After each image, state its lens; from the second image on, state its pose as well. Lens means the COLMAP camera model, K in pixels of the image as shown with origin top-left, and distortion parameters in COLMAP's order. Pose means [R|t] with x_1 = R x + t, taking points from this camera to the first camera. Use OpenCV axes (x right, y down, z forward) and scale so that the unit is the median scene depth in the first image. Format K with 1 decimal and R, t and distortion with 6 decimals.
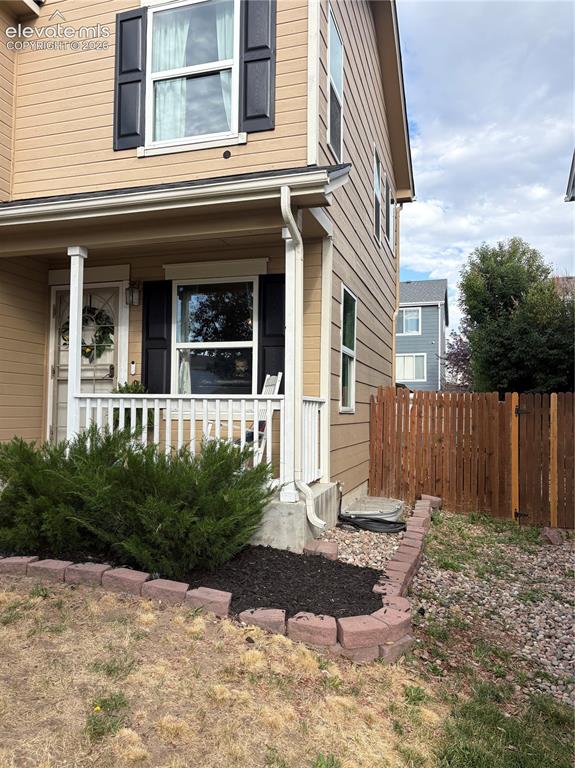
lens RADIAL K [[573.0, 0, 285.1], [0, 573.0, 386.2], [0, 0, 1]] dist [0.038933, -0.035430]
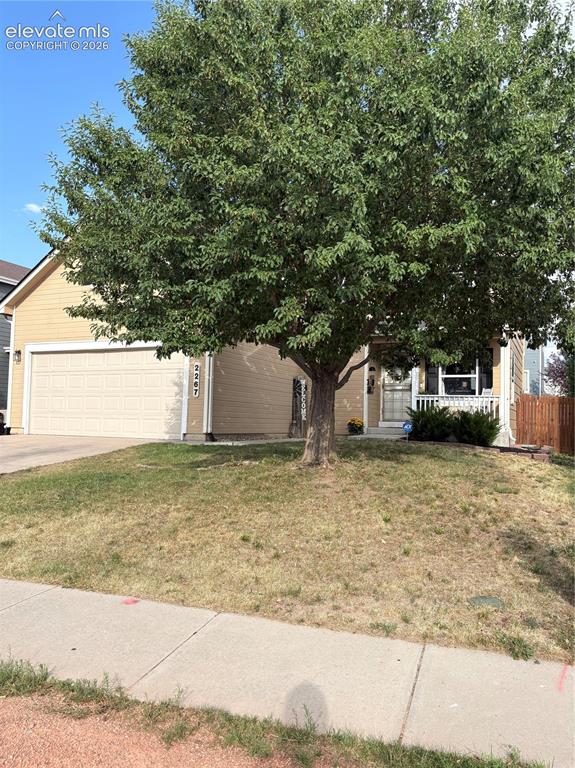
lens RADIAL K [[573.0, 0, 287.5], [0, 573.0, 382.2], [0, 0, 1]] dist [0.038933, -0.035430]
pose [[0.990124, 0.002592, -0.140168, -0.573616], [-0.006524, 0.999598, -0.027602, 0.035365], [0.140040, 0.028244, 0.989743, -1.796663]]
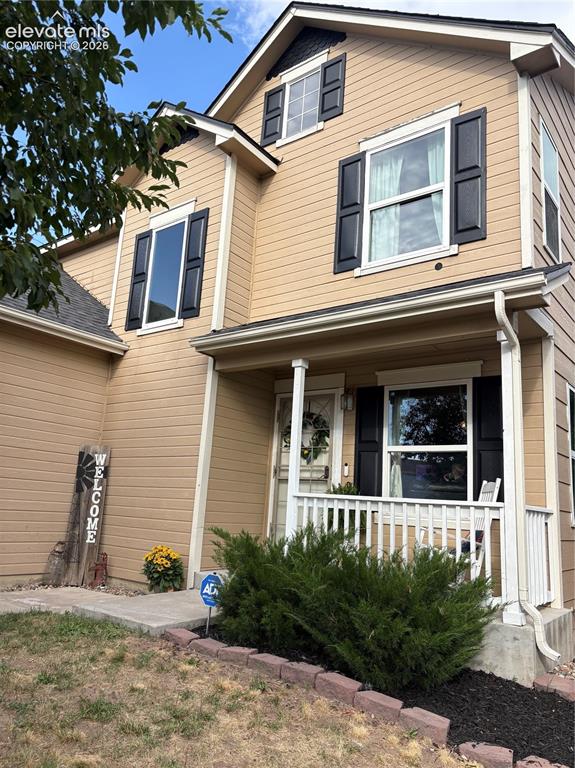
lens RADIAL K [[573.0, 0, 285.6], [0, 573.0, 387.5], [0, 0, 1]] dist [0.038933, -0.035430]
pose [[0.935931, -0.026683, -0.351172, 0.000296], [-0.035606, 0.984848, -0.169727, 0.001803], [0.350380, 0.171357, 0.920799, -0.021557]]
